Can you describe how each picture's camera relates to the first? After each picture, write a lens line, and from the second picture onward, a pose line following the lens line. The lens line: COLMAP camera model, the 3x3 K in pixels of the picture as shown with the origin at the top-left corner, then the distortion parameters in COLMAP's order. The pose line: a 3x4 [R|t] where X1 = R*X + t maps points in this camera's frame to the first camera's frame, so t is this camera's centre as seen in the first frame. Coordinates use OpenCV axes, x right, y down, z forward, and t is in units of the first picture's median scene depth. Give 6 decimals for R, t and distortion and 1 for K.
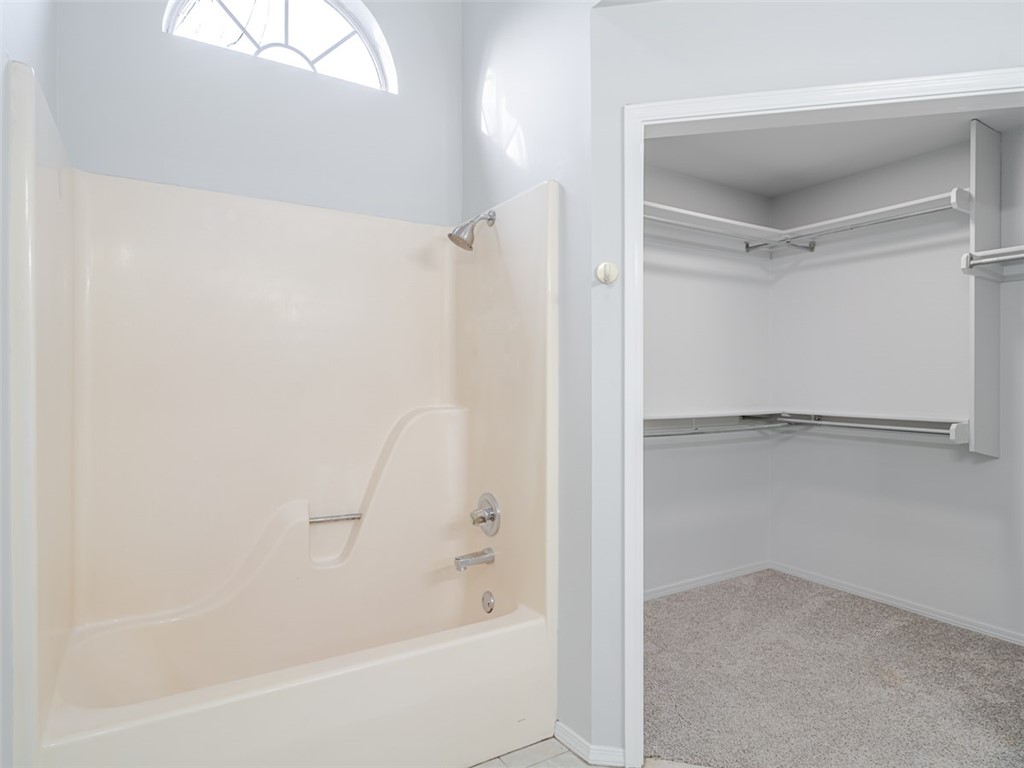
lens RADIAL K [[595.1, 0, 503.7], [0, 595.1, 384.1], [0, 0, 1]] dist [-0.005586, -0.001086]
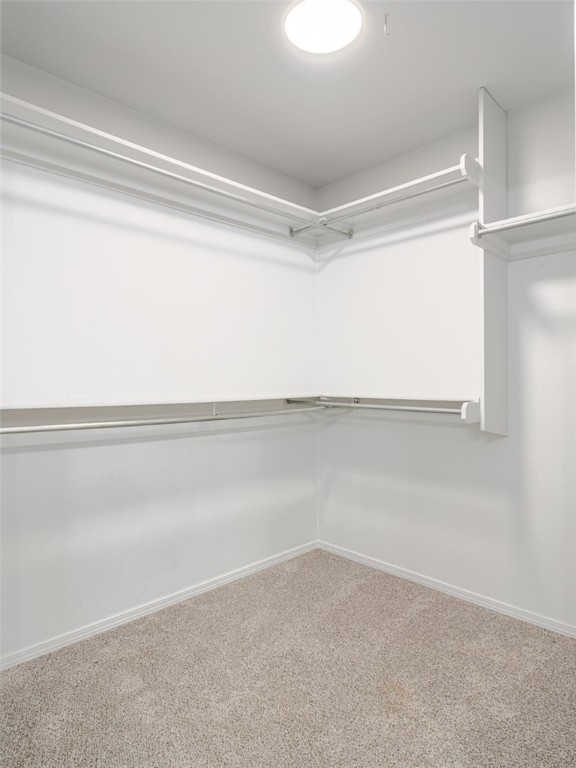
lens RADIAL K [[446.3, 0, 291.3], [0, 446.3, 384.2], [0, 0, 1]] dist [-0.005586, -0.001086]
pose [[0.974749, -0.008482, 0.223142, 0.286839], [0.008032, 0.999963, 0.002924, 0.029131], [-0.223159, -0.001058, 0.974781, 0.318743]]
